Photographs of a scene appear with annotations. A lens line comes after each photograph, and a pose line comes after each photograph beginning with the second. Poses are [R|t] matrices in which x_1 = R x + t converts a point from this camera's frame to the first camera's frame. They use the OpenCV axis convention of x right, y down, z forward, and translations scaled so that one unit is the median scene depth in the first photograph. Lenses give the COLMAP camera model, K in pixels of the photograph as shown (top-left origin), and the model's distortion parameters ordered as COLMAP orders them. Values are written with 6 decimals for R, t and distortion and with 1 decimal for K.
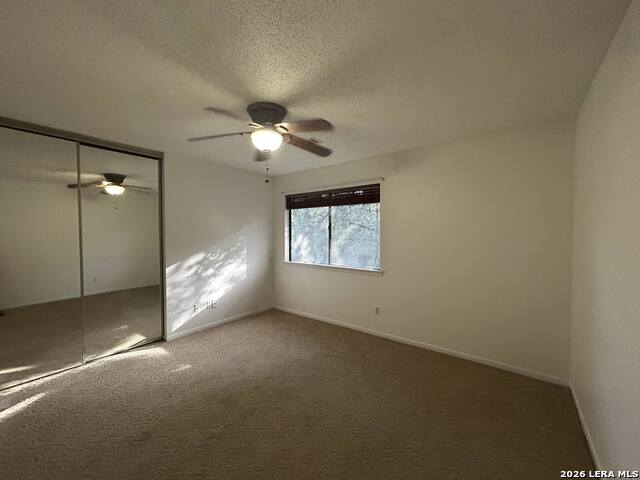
lens RADIAL K [[258.9, 0, 322.5], [0, 258.9, 238.8], [0, 0, 1]] dist [0.002485, -0.000375]
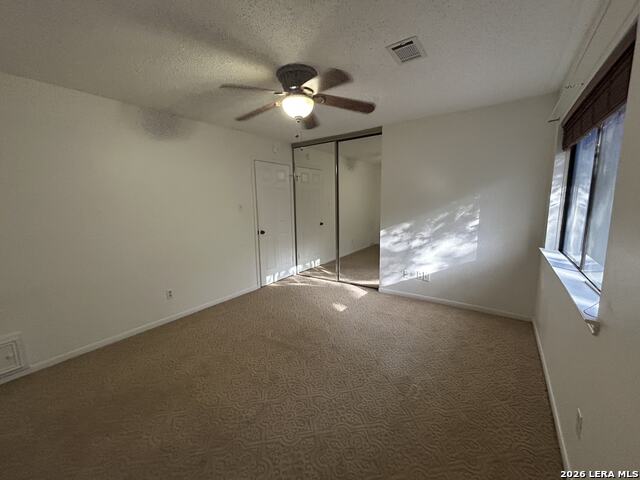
lens RADIAL K [[258.9, 0, 324.9], [0, 258.9, 244.9], [0, 0, 1]] dist [0.002485, -0.000375]
pose [[0.049325, 0.179121, -0.982590, 0.596048], [-0.011445, 0.983824, 0.178772, -0.035908], [0.998717, 0.002428, 0.050577, 0.759246]]
